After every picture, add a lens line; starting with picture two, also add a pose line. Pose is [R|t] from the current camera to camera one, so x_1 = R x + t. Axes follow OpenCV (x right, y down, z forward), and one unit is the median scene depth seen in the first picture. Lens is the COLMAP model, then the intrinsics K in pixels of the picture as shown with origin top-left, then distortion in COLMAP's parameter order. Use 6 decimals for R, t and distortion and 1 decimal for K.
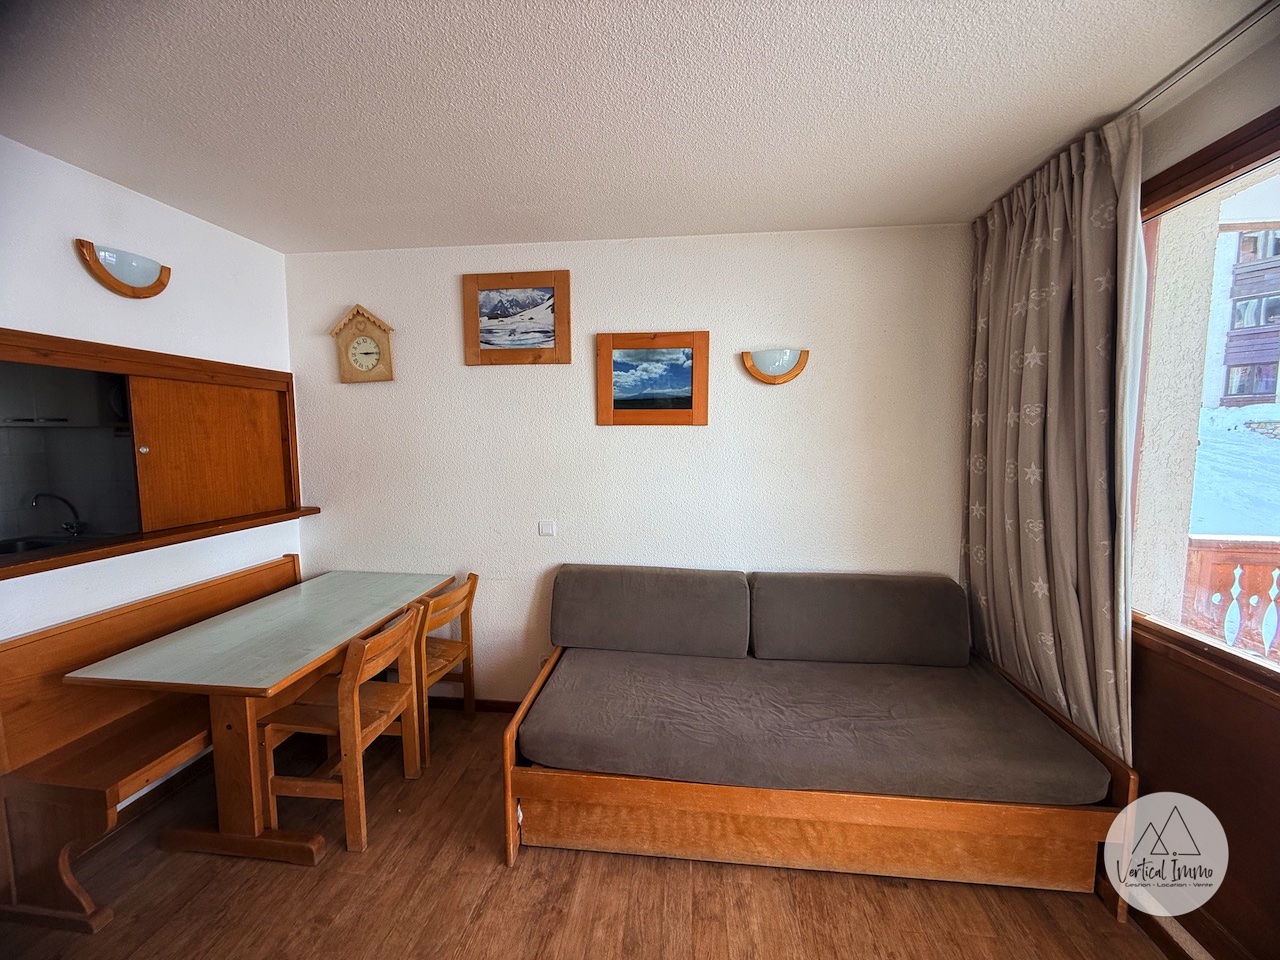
lens RADIAL K [[509.0, 0, 635.1], [0, 509.0, 476.5], [0, 0, 1]] dist [0.000497, 0.000298]
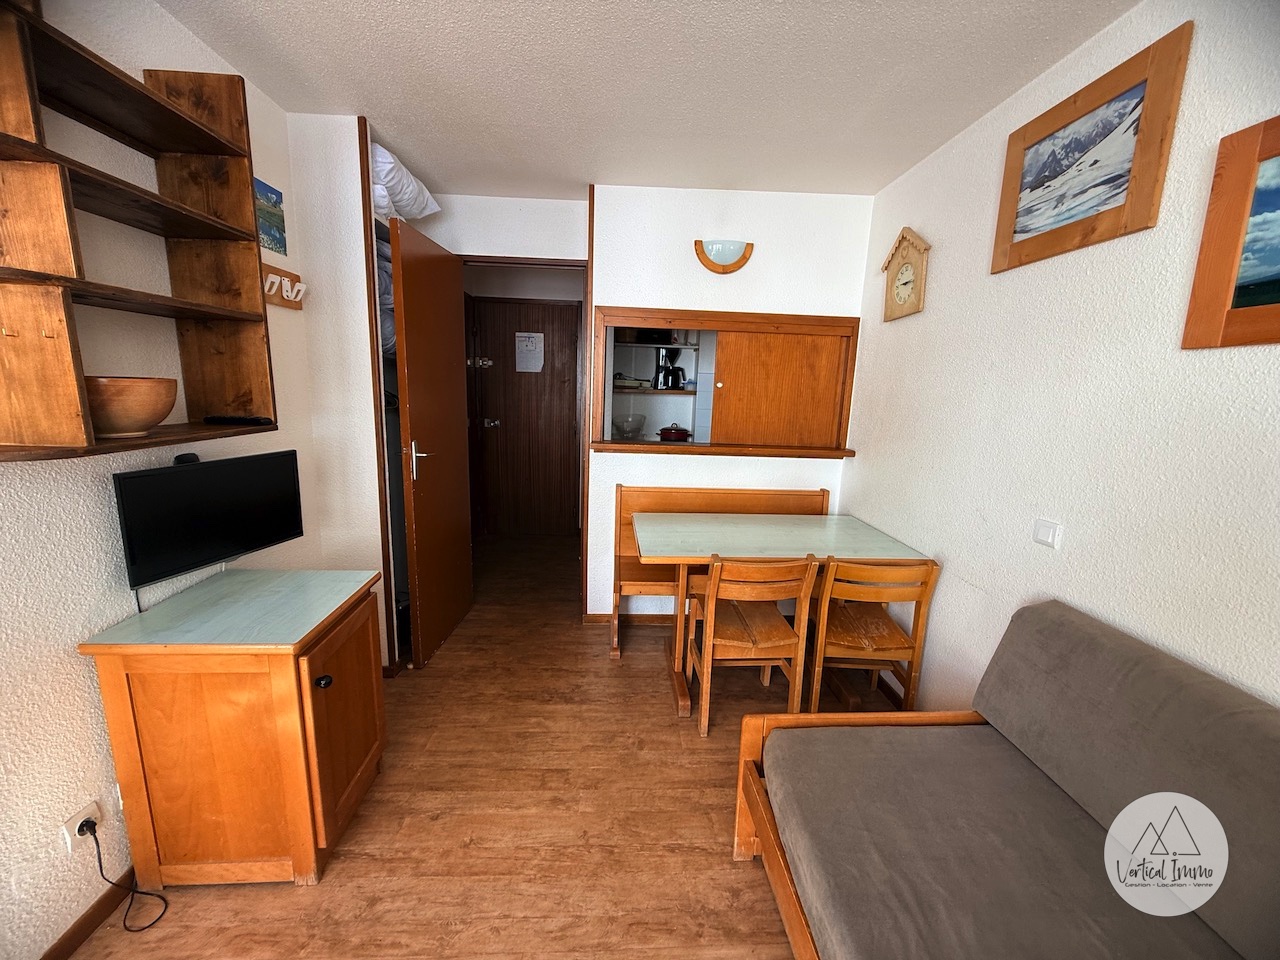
lens RADIAL K [[509.0, 0, 639.2], [0, 509.0, 477.9], [0, 0, 1]] dist [0.000497, 0.000298]
pose [[0.165006, 0.180599, -0.969617, 0.321741], [-0.111852, 0.980177, 0.163532, -0.004762], [0.979930, 0.081470, 0.181935, 0.432918]]
